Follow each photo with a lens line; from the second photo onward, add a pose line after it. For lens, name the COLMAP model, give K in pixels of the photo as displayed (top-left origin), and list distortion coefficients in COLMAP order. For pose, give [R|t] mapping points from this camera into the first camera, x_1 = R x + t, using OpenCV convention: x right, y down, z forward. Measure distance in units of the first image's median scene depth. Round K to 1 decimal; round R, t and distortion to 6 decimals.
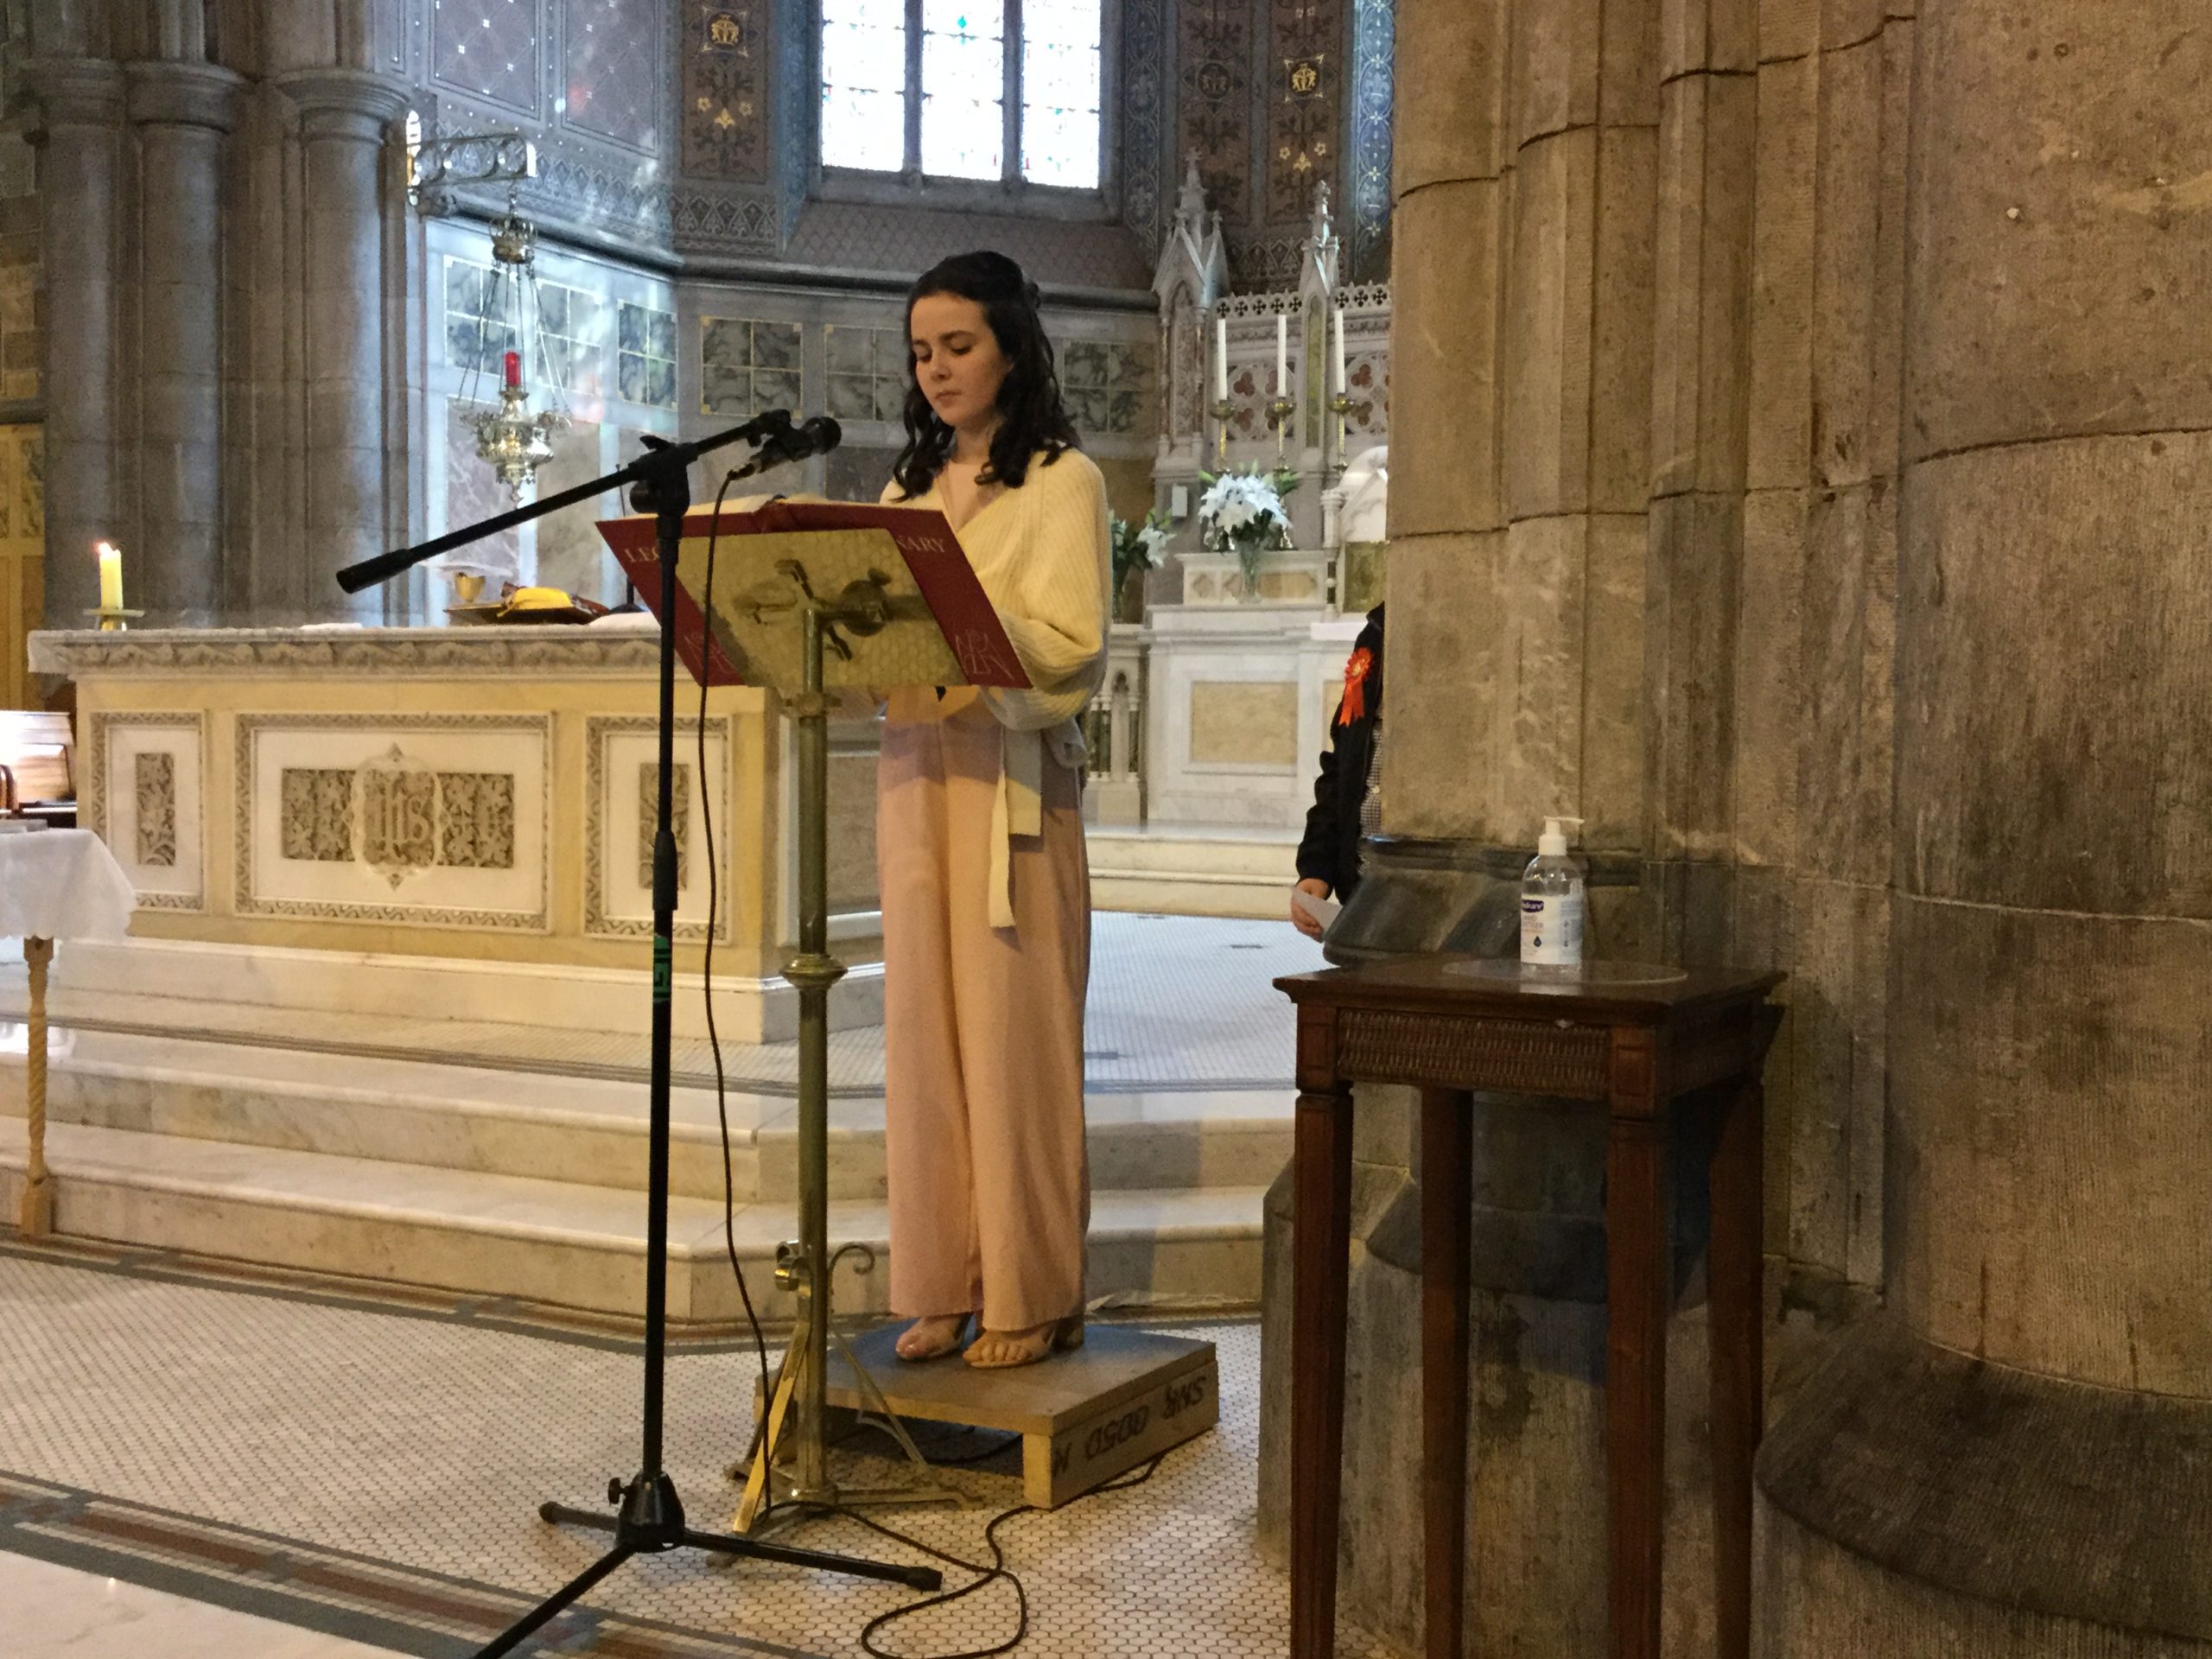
lens RADIAL K [[2446.6, 0, 1112.5], [0, 2446.6, 831.2], [0, 0, 1]] dist [0.162310, -0.366922]
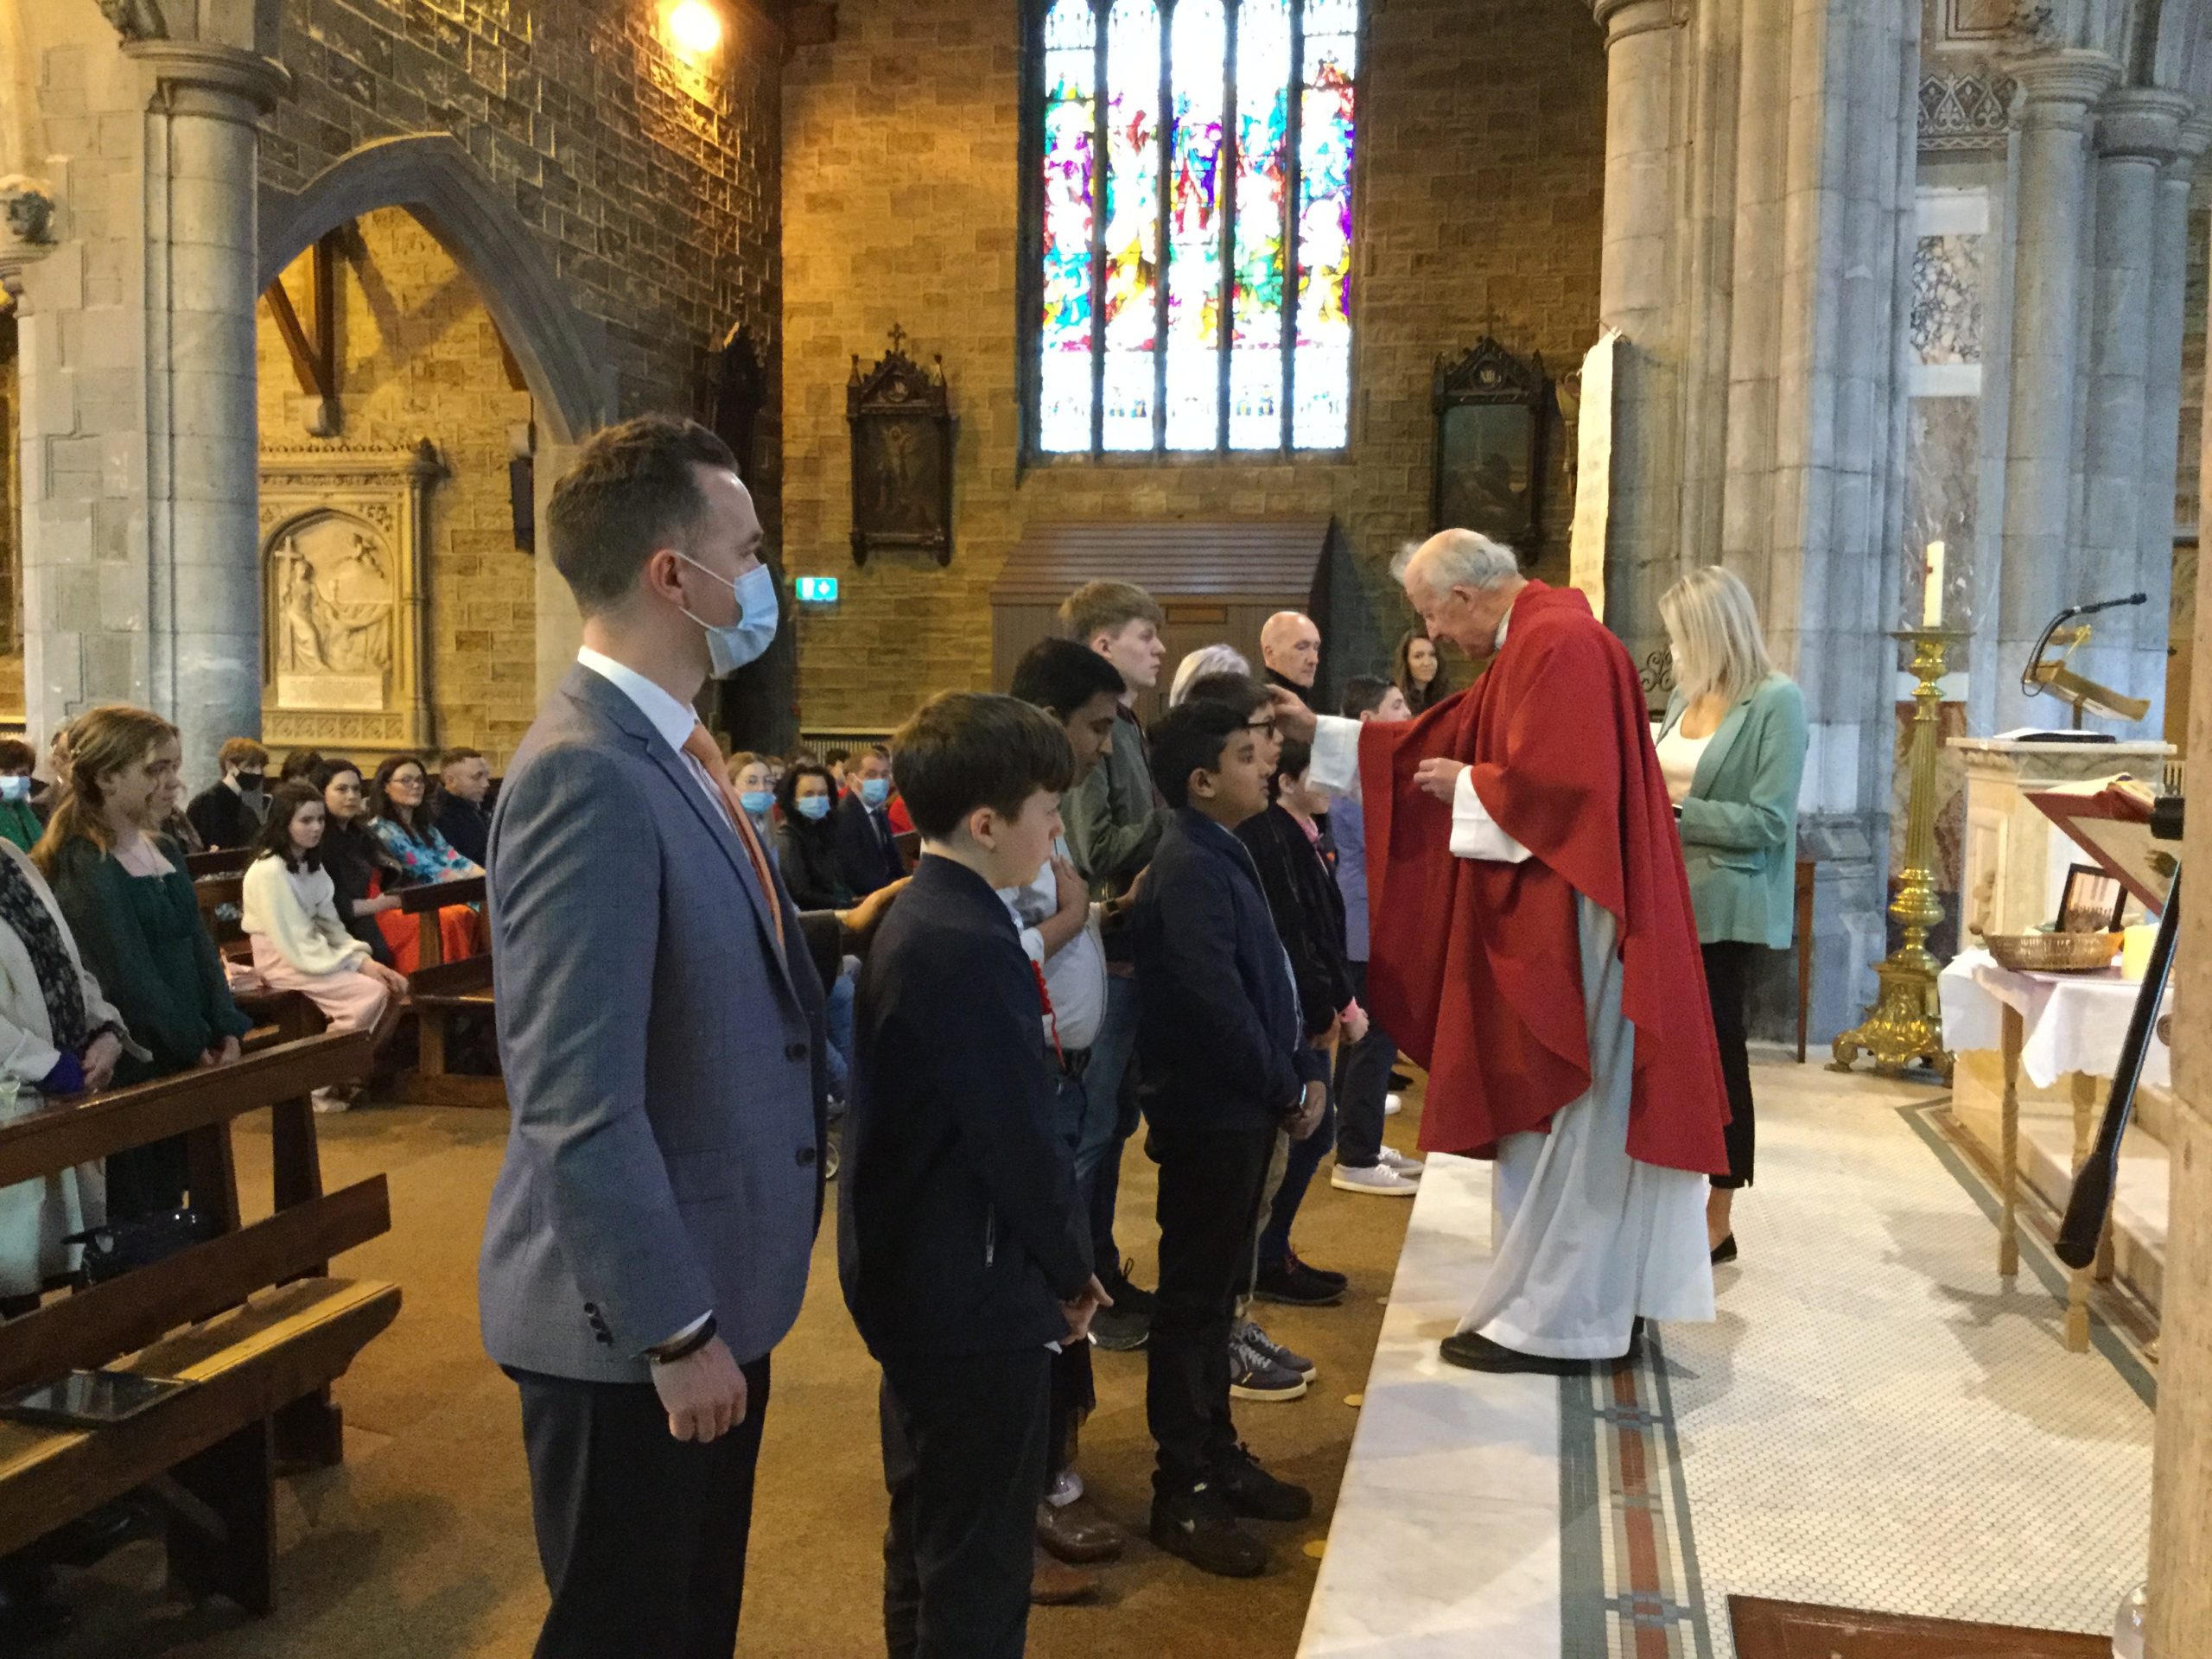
lens RADIAL K [[1996.1, 0, 1118.4], [0, 1996.1, 833.1], [0, 0, 1]] dist [0.142525, -0.306549]
pose [[0.289089, 0.055793, -0.955675, 0.192672], [-0.047542, 0.997905, 0.043877, -0.060739], [0.956121, 0.032750, 0.291136, 0.223746]]
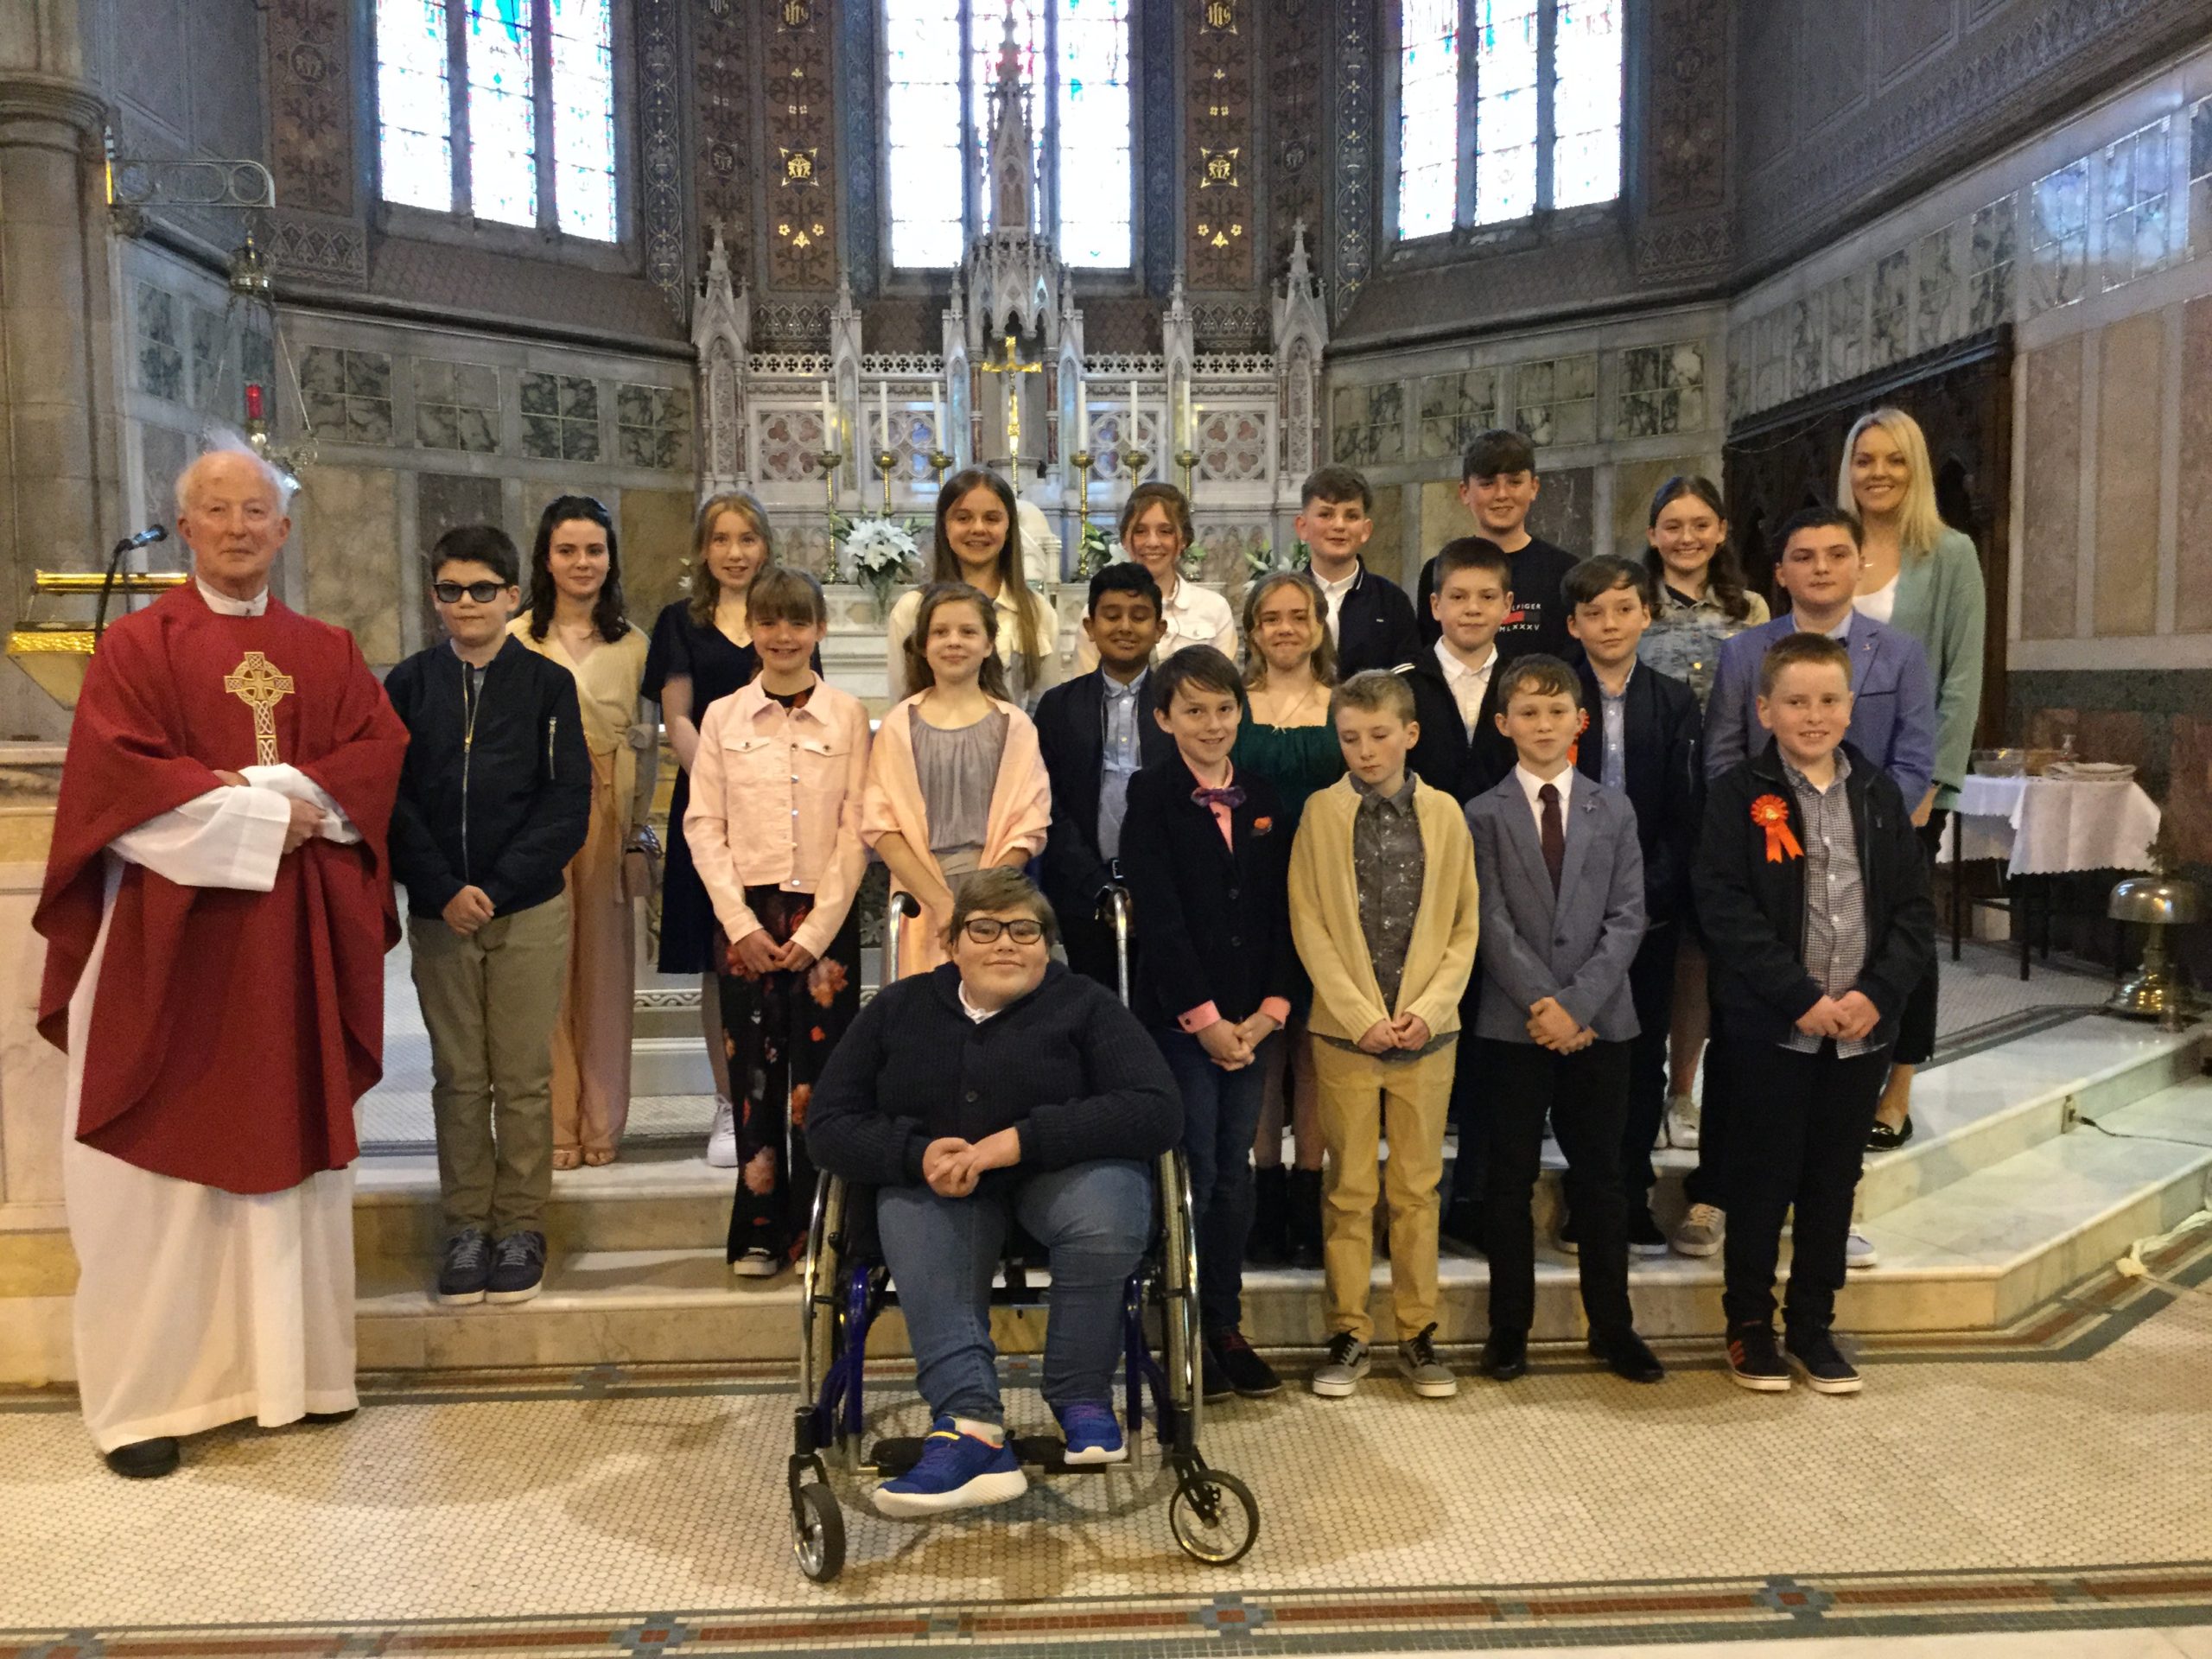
lens RADIAL K [[2025.2, 0, 1058.5], [0, 2025.2, 880.9], [0, 0, 1]] dist [0.010112, -0.084714]
pose [[0.860120, -0.064107, 0.506047, -0.681883], [0.033706, 0.997046, 0.069018, -0.071112], [-0.508977, -0.042307, 0.859740, 0.242346]]
